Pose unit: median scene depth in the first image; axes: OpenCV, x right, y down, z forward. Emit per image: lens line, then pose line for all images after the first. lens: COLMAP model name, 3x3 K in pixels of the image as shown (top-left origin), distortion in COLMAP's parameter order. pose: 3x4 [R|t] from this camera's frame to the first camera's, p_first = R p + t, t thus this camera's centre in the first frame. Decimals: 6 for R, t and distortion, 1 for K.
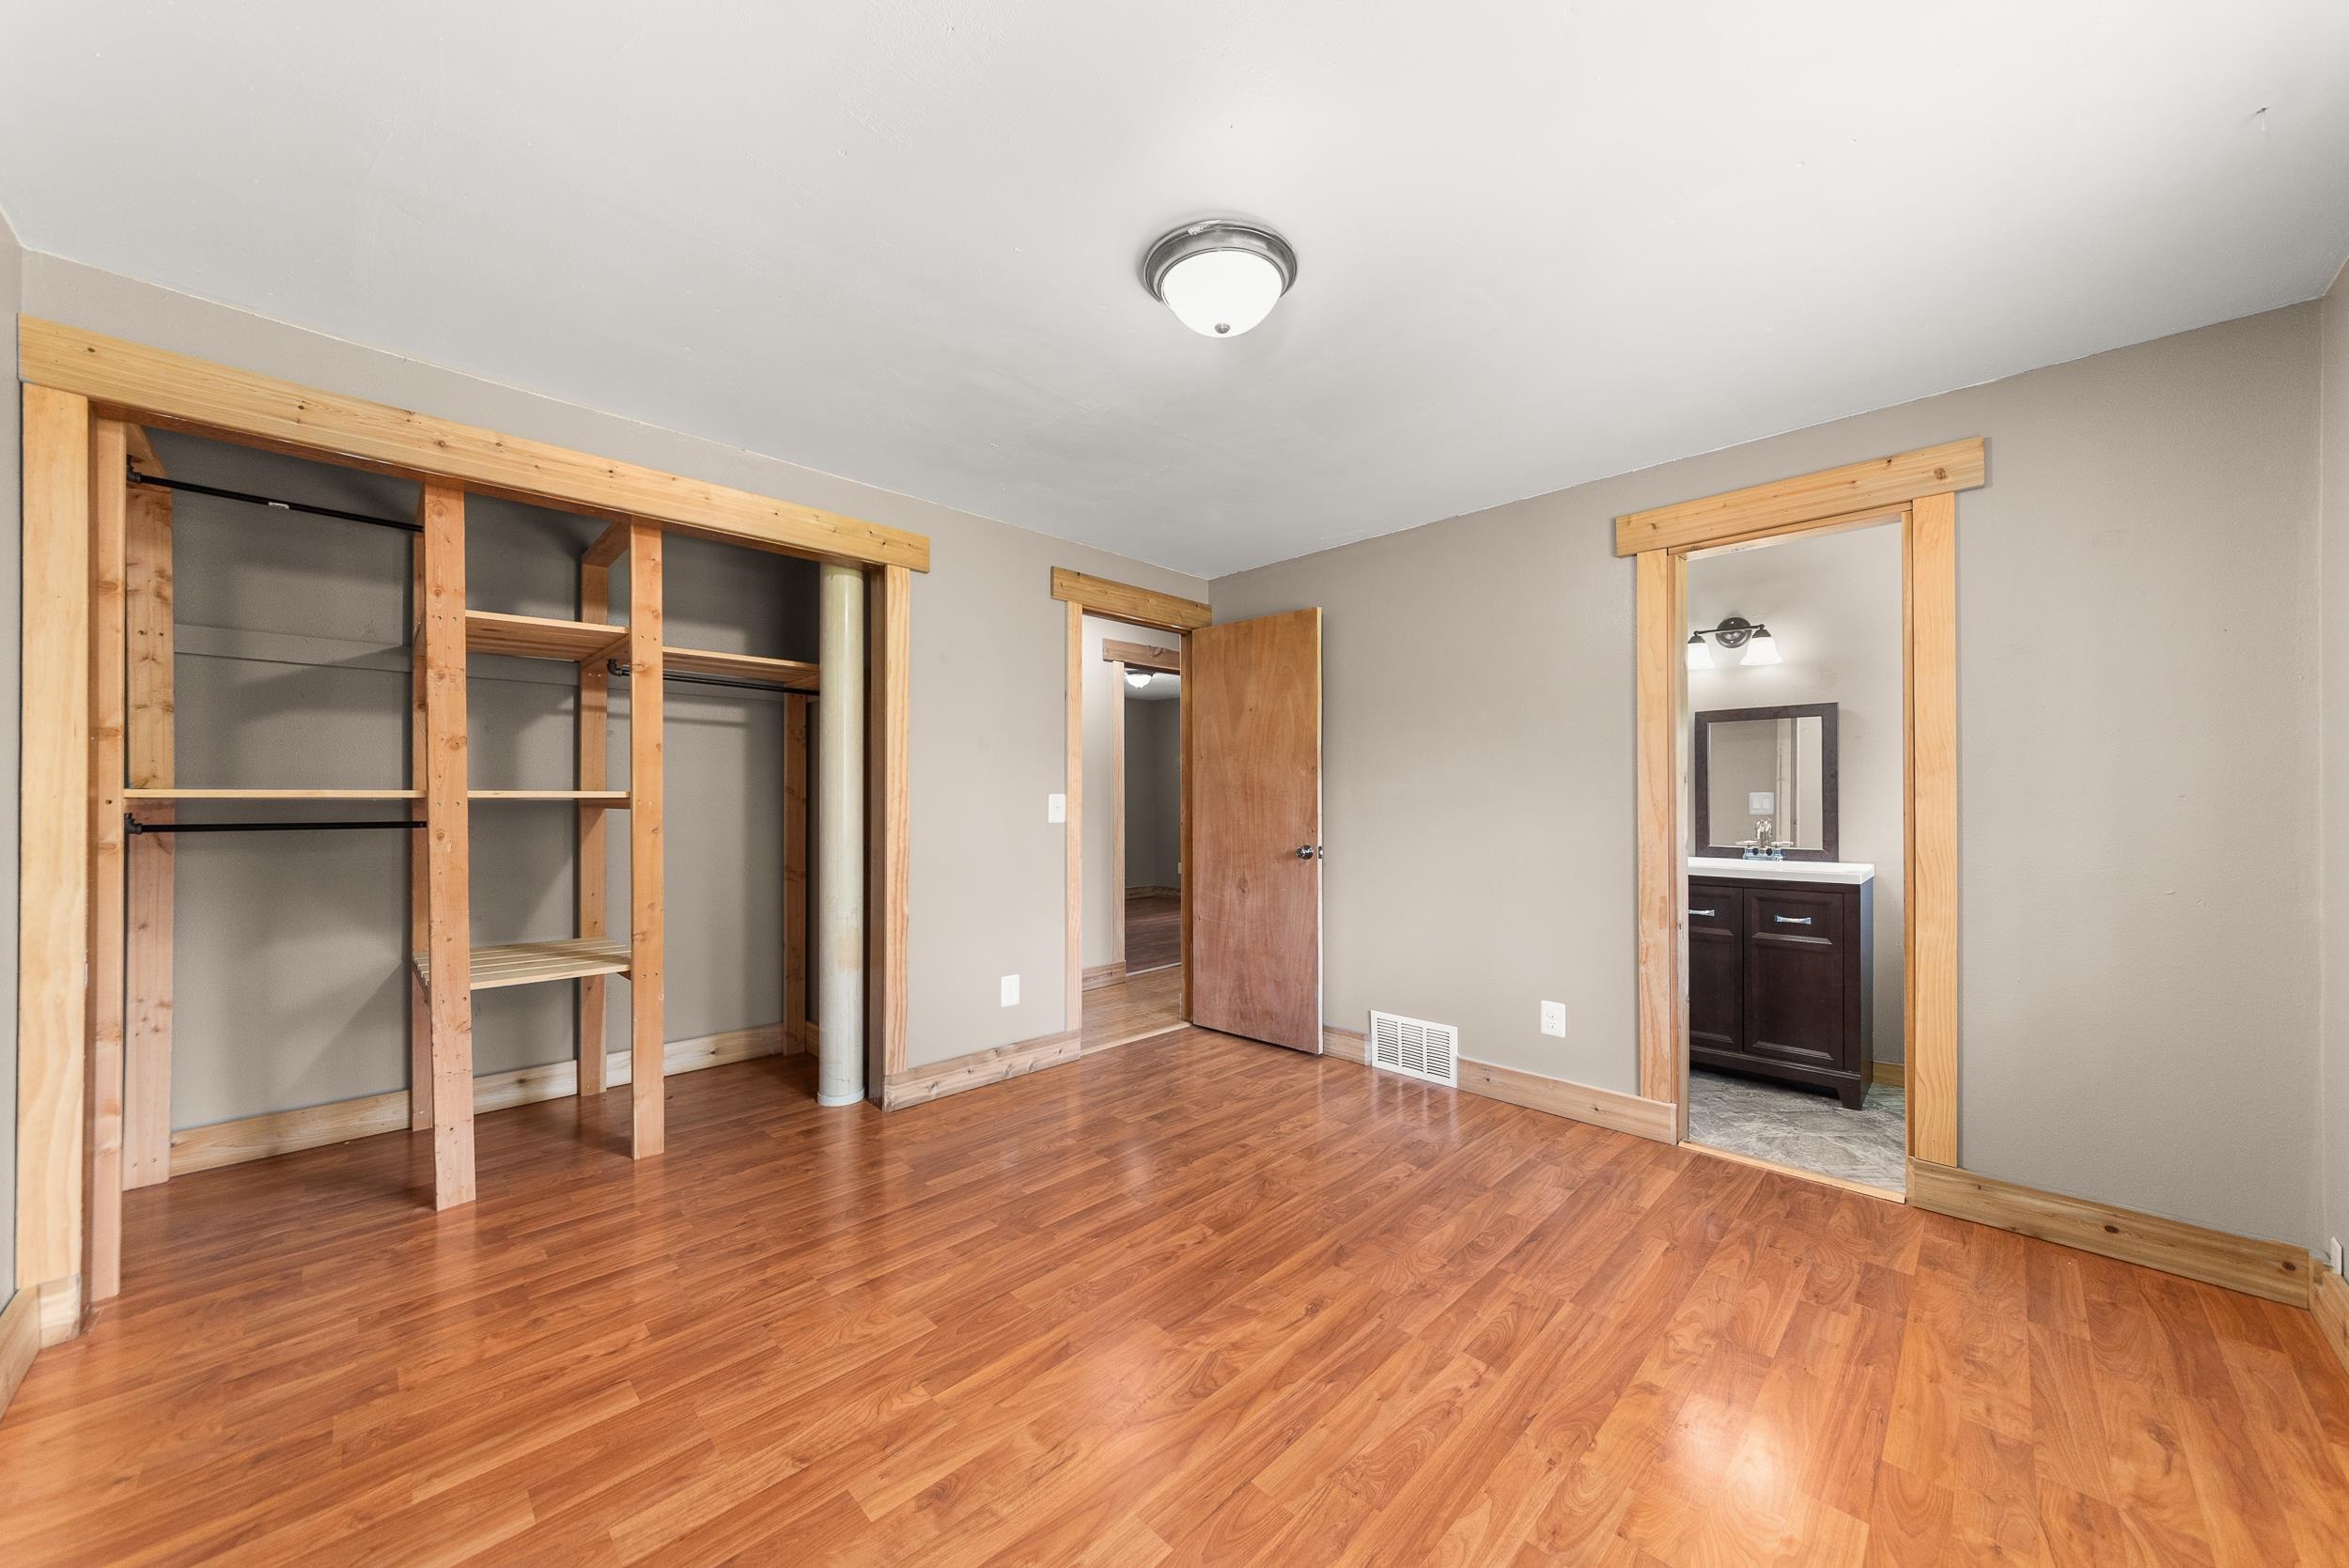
lens RADIAL K [[822.0, 0, 1174.5], [0, 822.0, 784.0], [0, 0, 1]] dist [-0.000273, -0.000054]
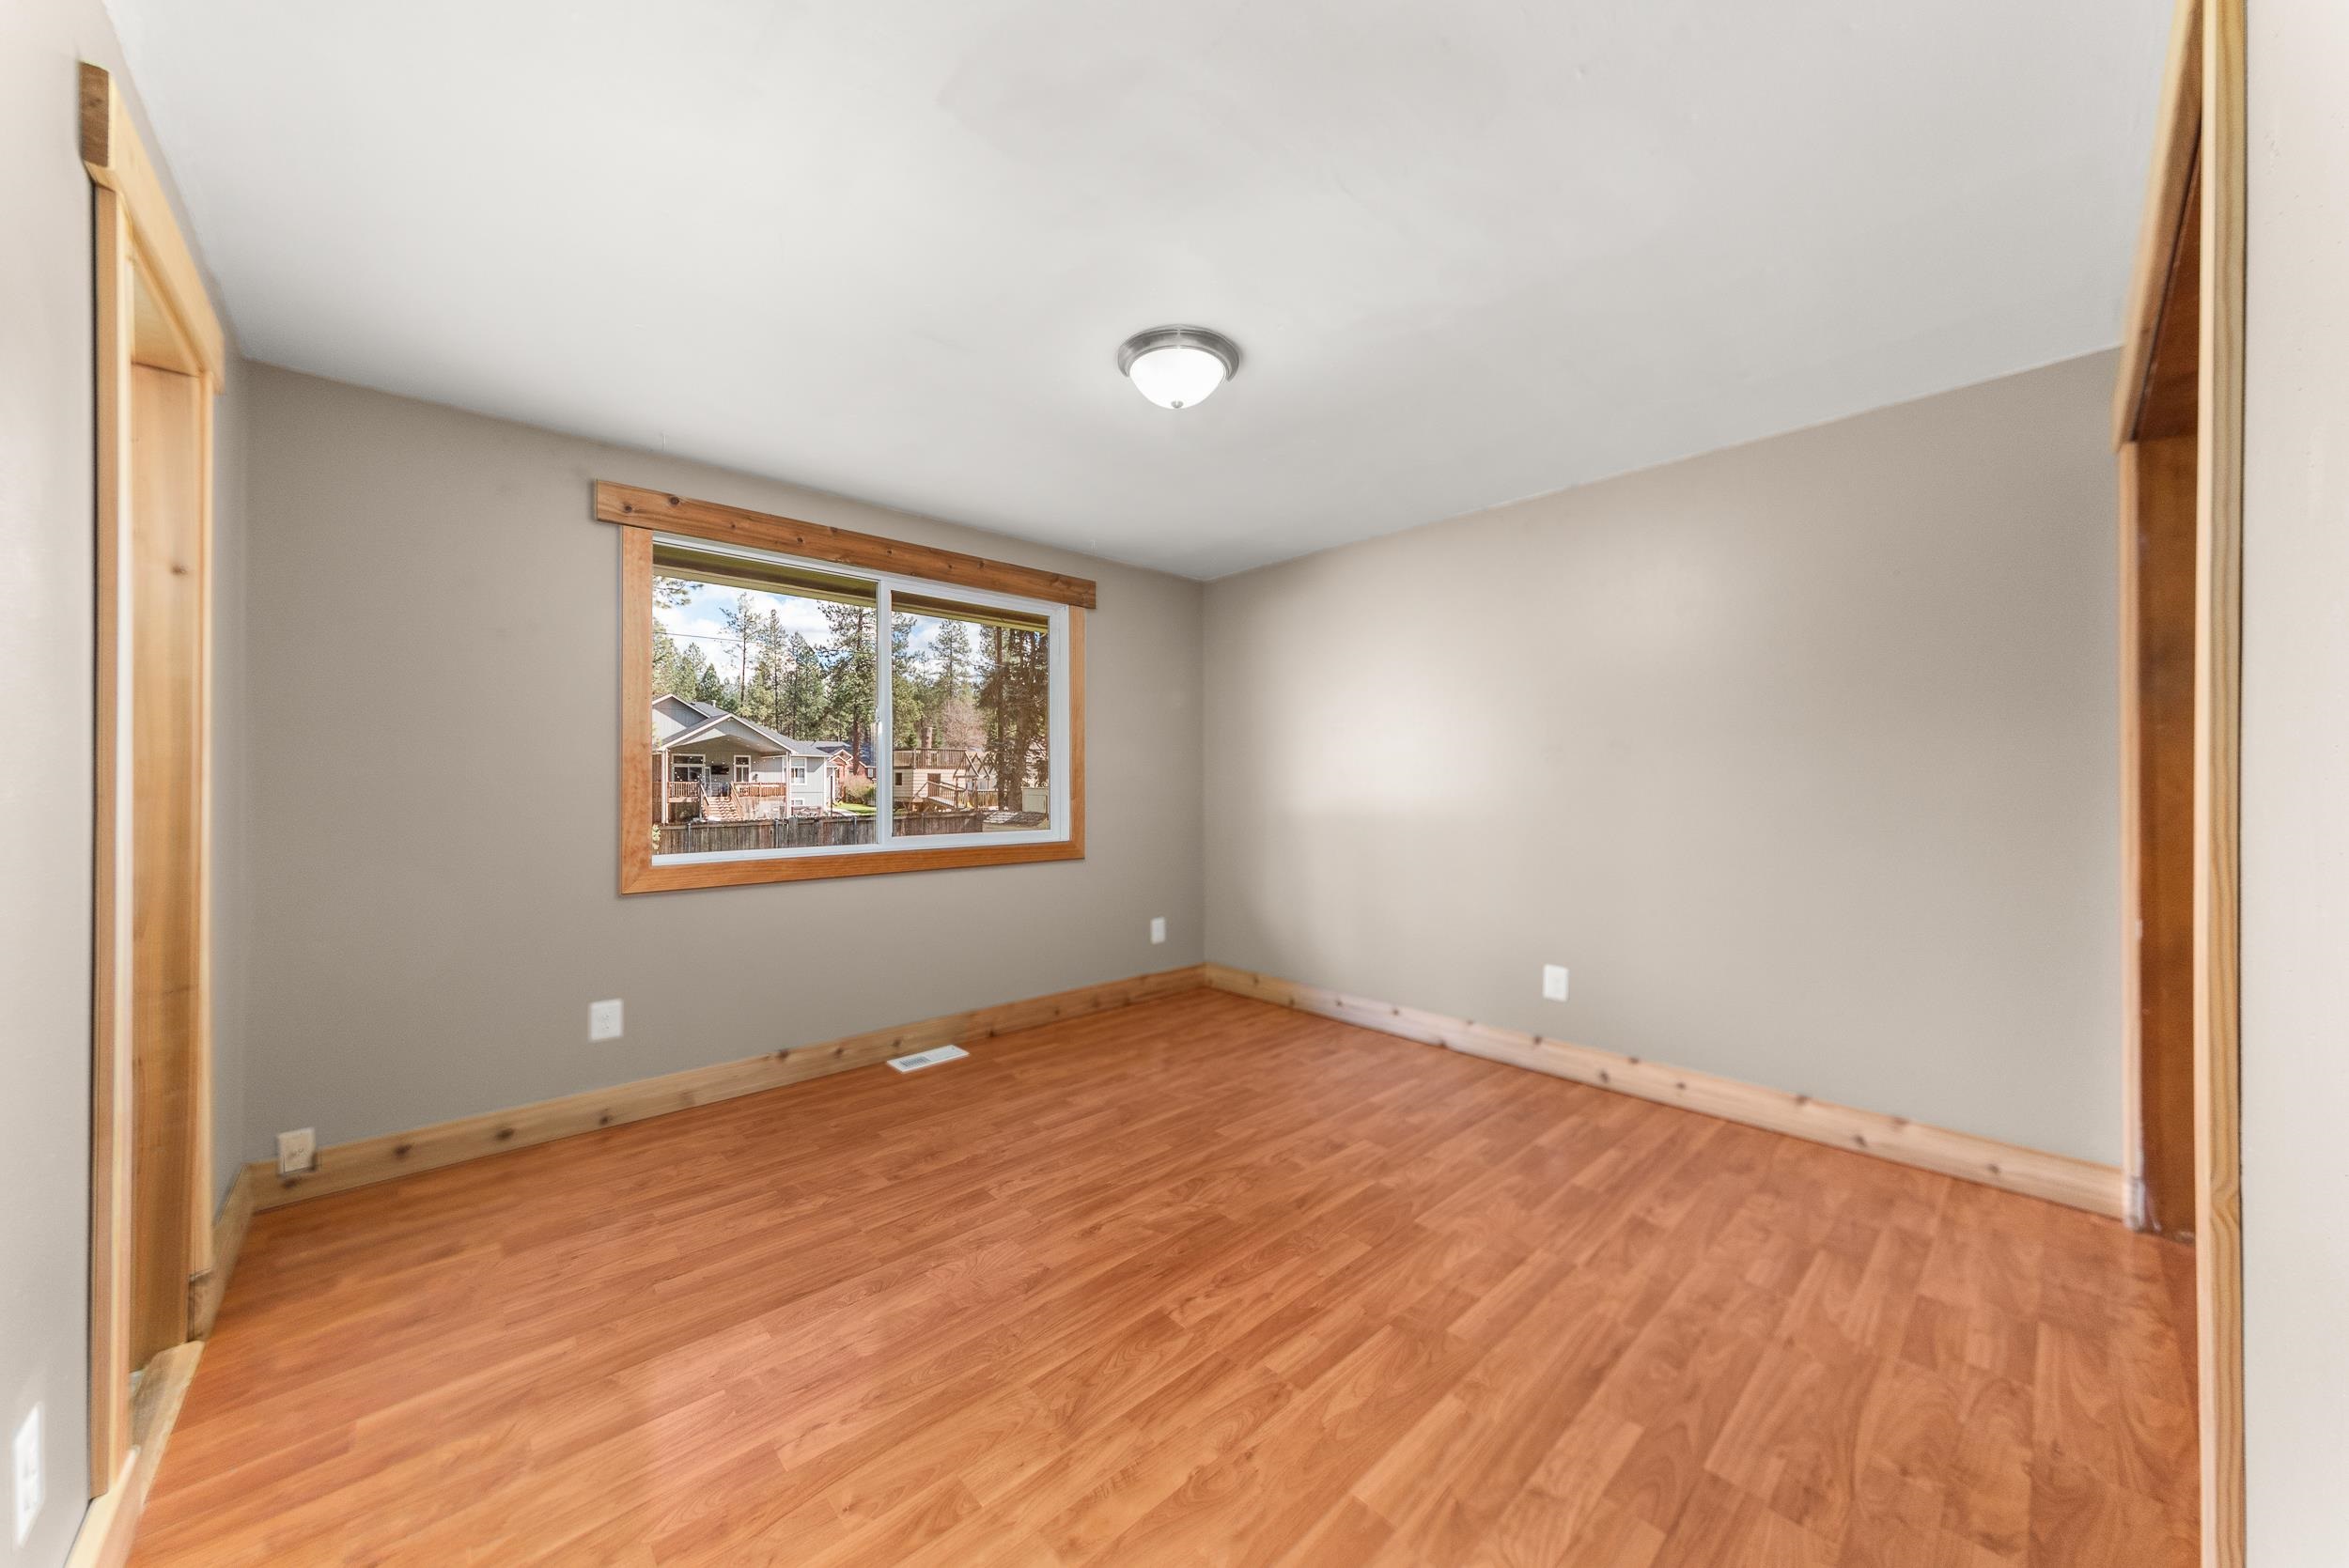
lens RADIAL K [[822.0, 0, 1174.5], [0, 822.0, 784.0], [0, 0, 1]] dist [-0.000273, -0.000054]
pose [[-0.999324, -0.000651, 0.036761, 0.013963], [-0.001452, 0.999762, -0.021757, 0.041566], [-0.036738, -0.021796, -0.999087, 1.861787]]
